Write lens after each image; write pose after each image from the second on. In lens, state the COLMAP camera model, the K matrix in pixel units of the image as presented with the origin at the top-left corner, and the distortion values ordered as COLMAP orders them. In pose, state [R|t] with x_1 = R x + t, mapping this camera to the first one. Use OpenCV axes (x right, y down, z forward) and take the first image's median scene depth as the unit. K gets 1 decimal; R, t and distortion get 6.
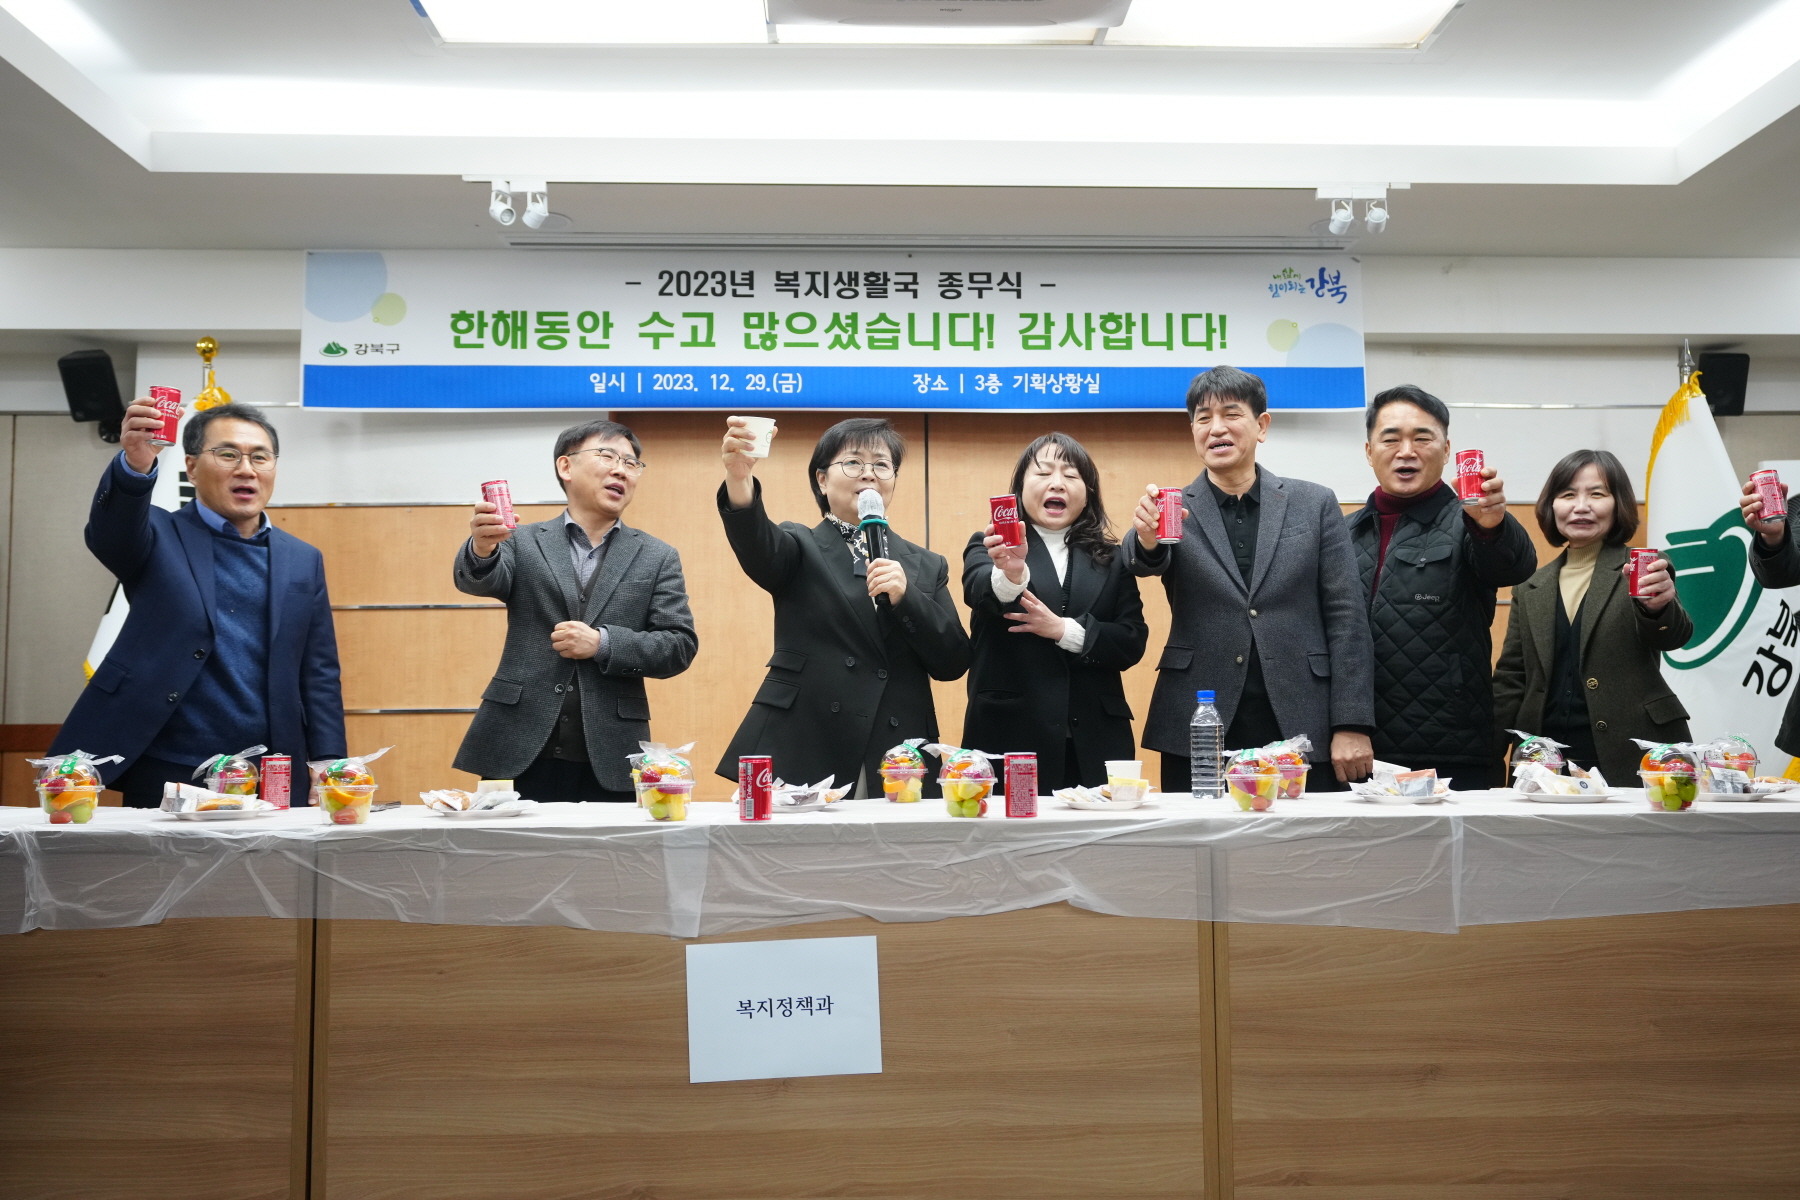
lens RADIAL K [[1457.8, 0, 900.0], [0, 1457.8, 600.0], [0, 0, 1]] dist [0.012138, 0.002155]
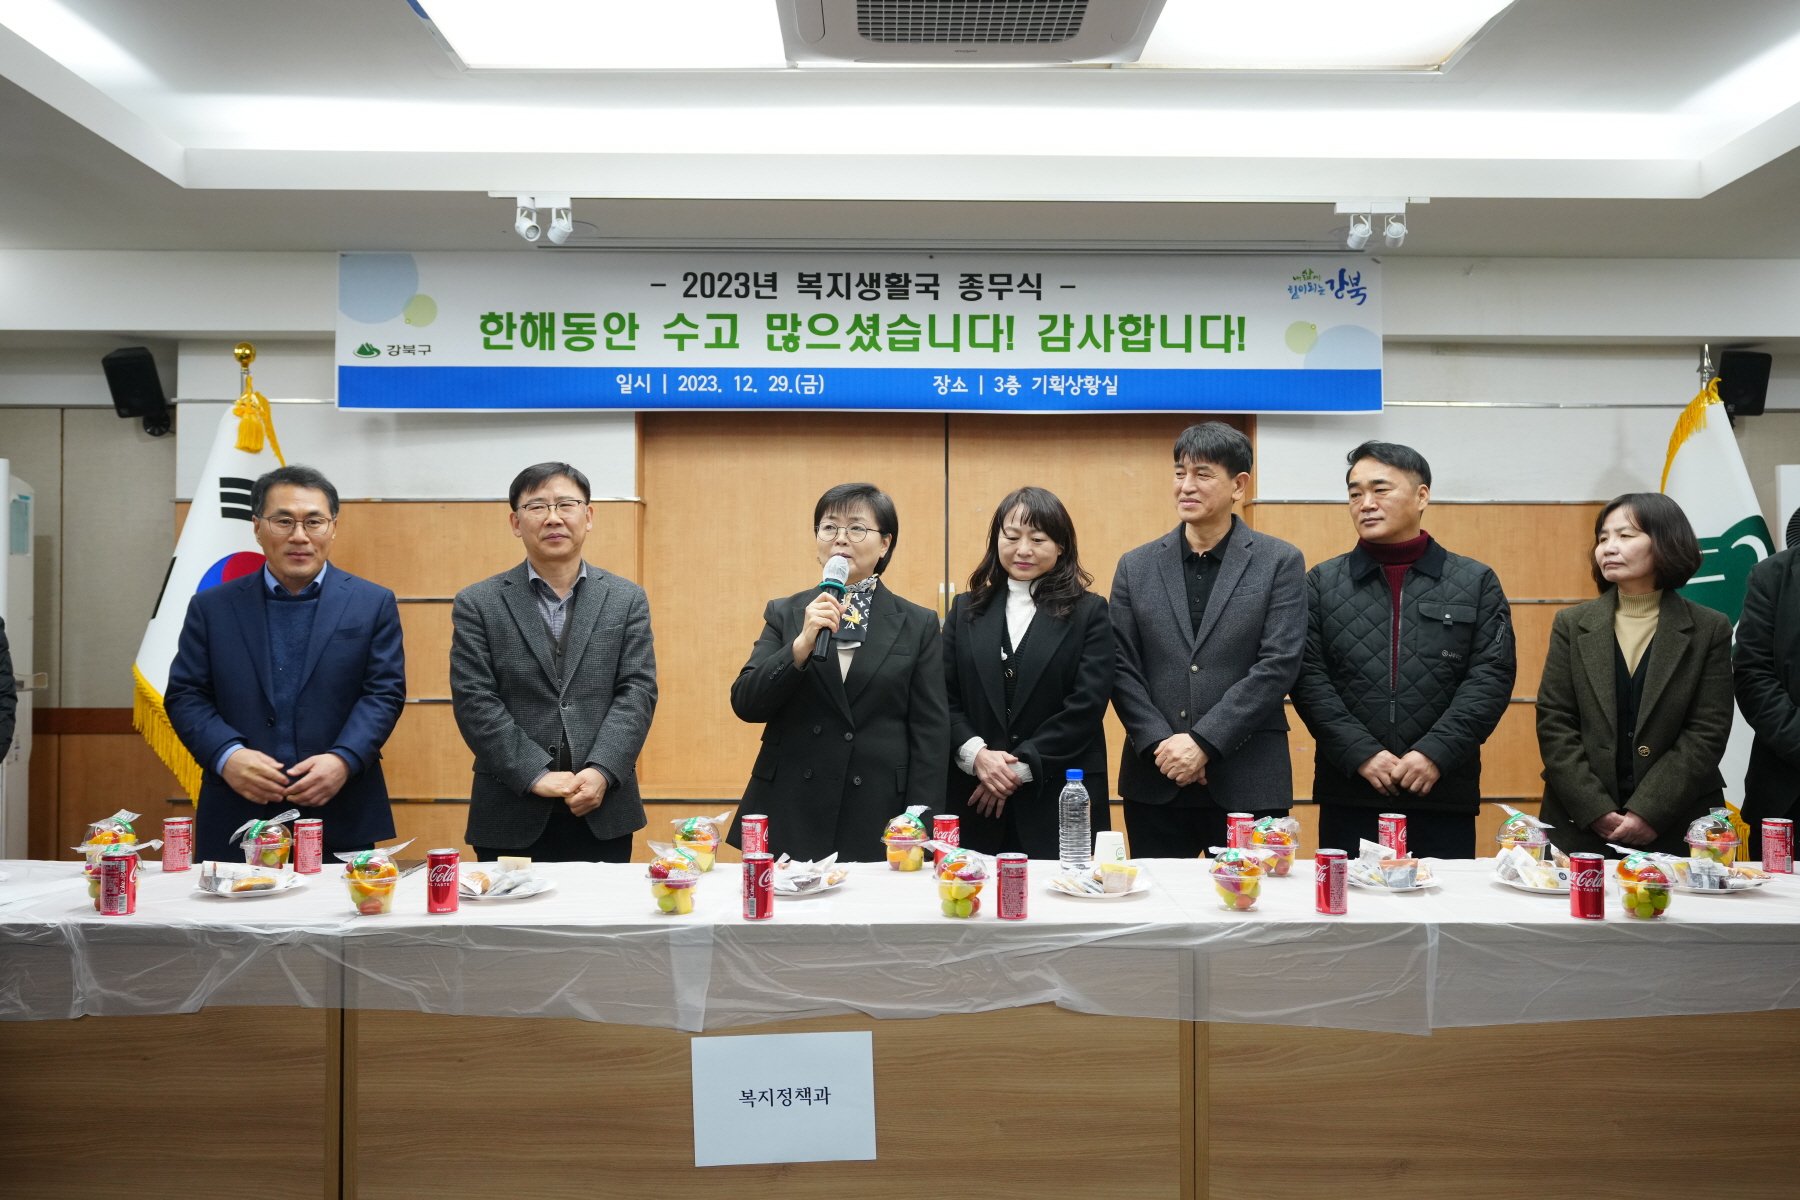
lens RADIAL K [[1432.3, 0, 900.0], [0, 1432.3, 600.0], [0, 0, 1]] dist [0.011835, 0.004309]
pose [[0.999679, 0.007739, -0.024110, 0.025599], [-0.006257, 0.998122, 0.060931, -0.137924], [0.024536, -0.060760, 0.997851, -0.011199]]
